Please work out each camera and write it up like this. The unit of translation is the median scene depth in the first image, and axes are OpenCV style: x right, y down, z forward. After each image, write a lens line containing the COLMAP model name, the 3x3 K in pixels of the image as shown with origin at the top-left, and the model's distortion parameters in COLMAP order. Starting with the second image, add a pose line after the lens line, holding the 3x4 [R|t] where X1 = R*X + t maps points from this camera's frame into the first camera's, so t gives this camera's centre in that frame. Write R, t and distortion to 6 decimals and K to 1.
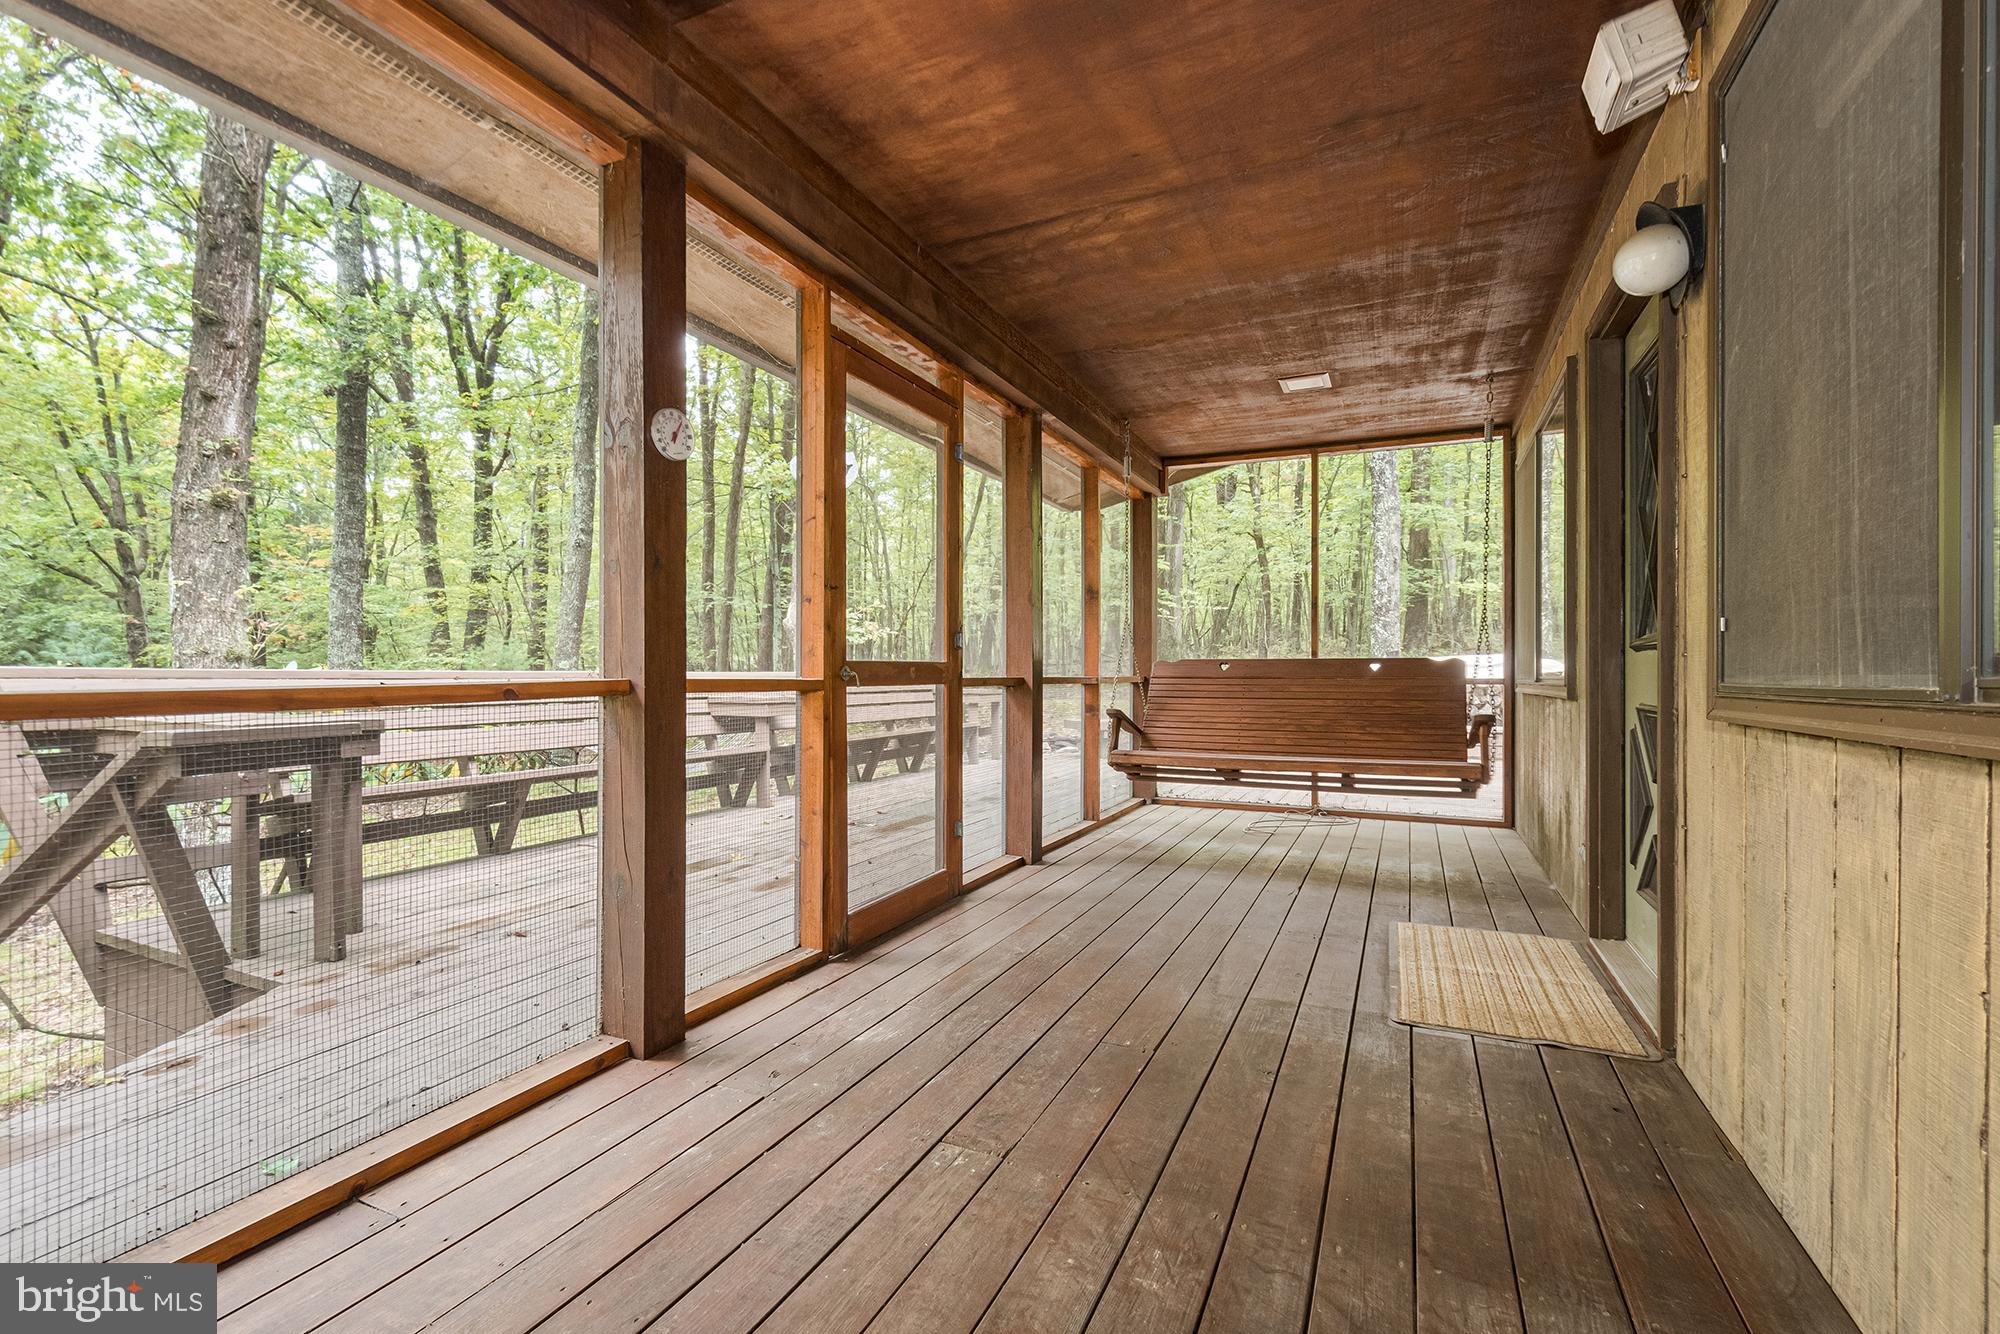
lens RADIAL K [[881.4, 0, 982.1], [0, 881.4, 678.9], [0, 0, 1]] dist [0.015038, -0.000427]
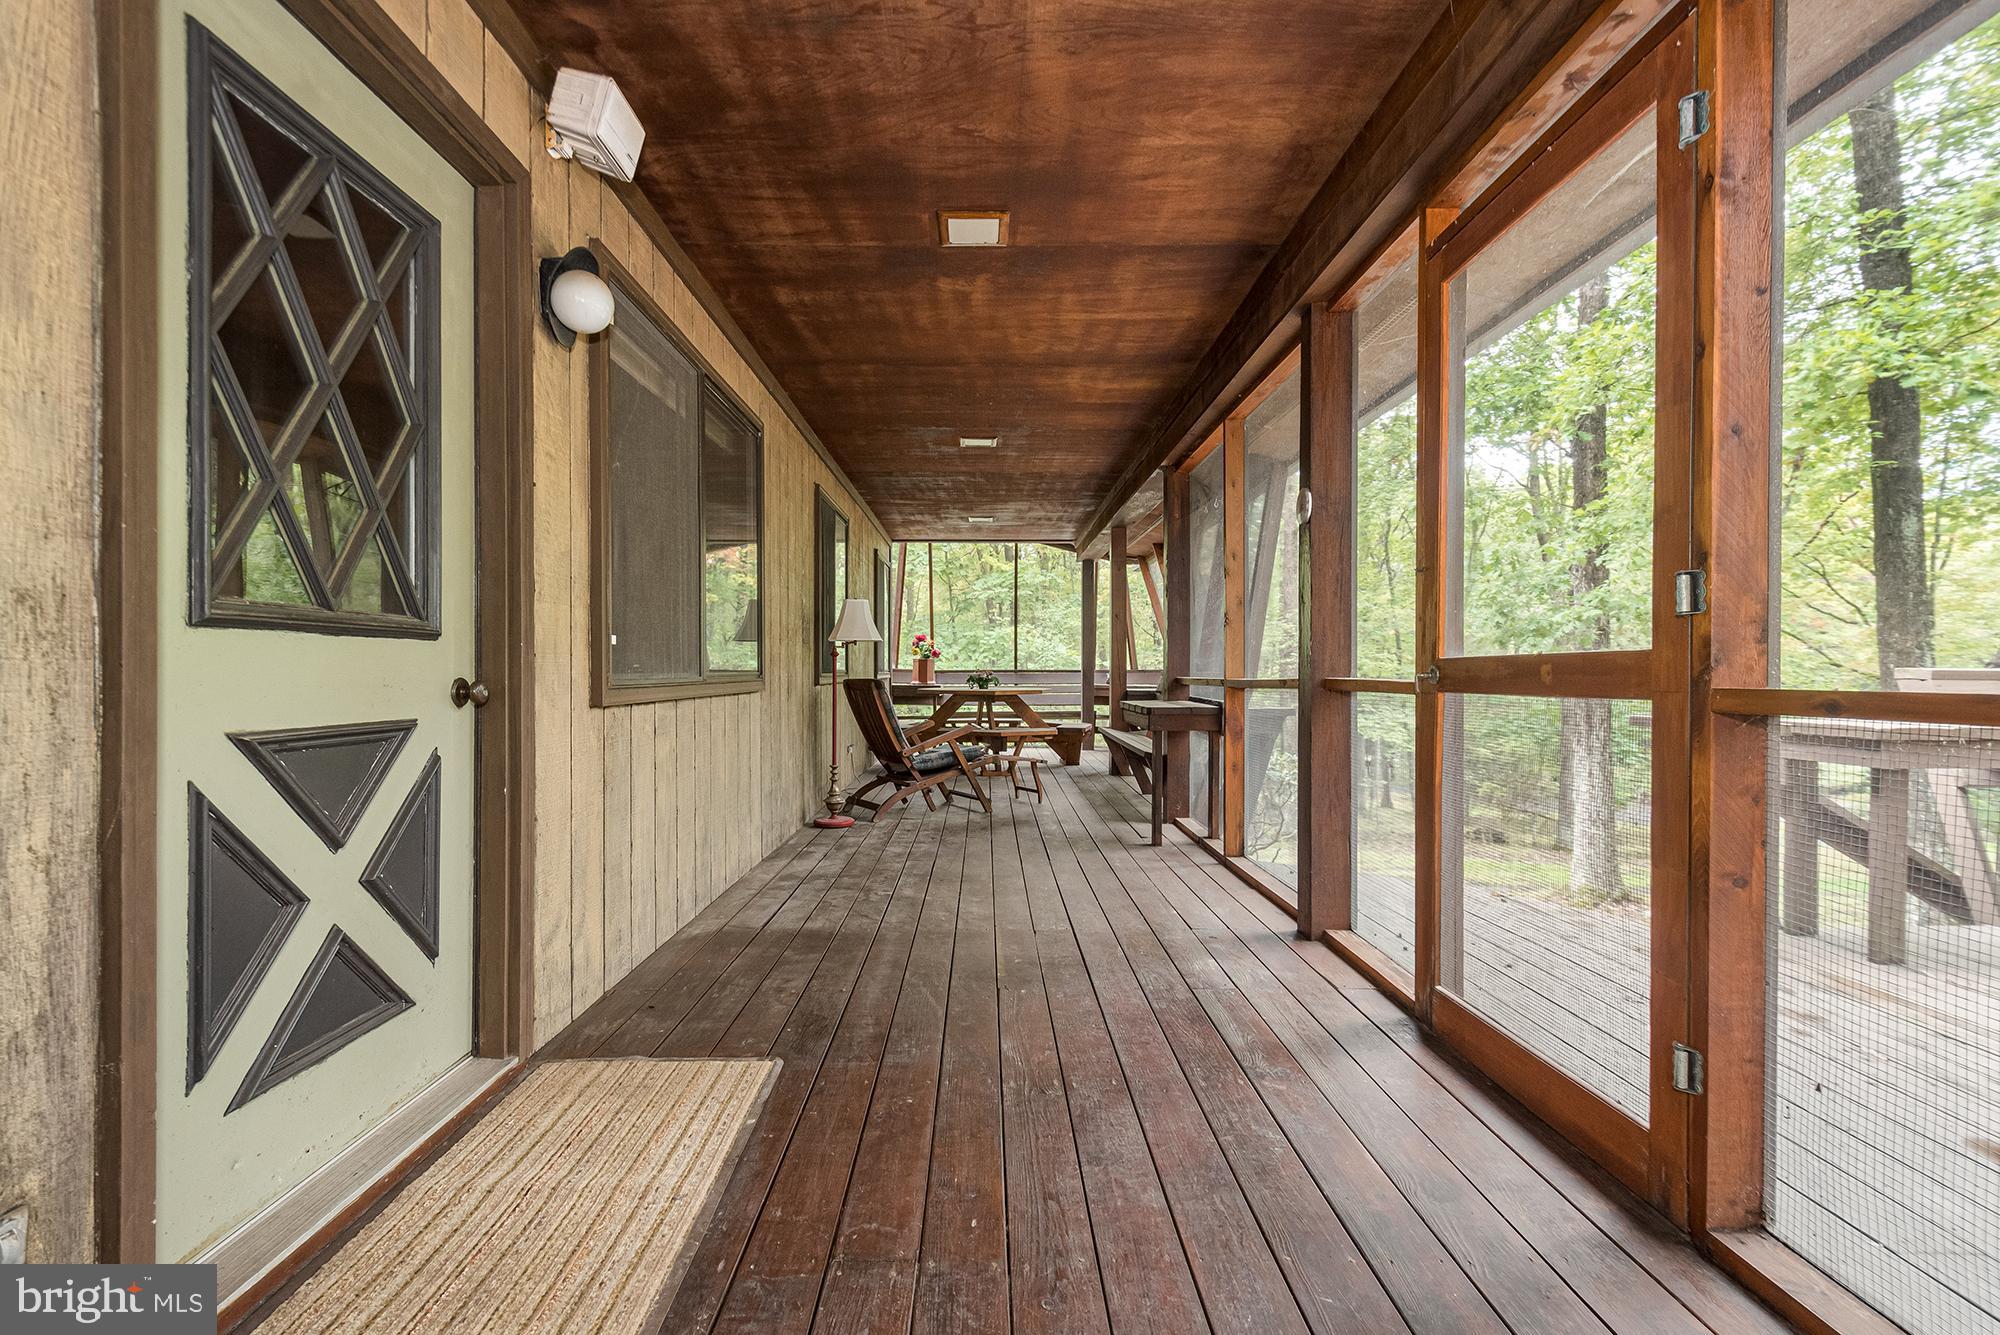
lens RADIAL K [[881.4, 0, 982.1], [0, 881.4, 679.4], [0, 0, 1]] dist [0.015038, -0.000427]
pose [[-0.902285, -0.000794, -0.431140, 0.650443], [-0.009234, 0.999804, 0.017484, -0.013951], [0.431041, 0.019757, -0.902116, 1.837165]]
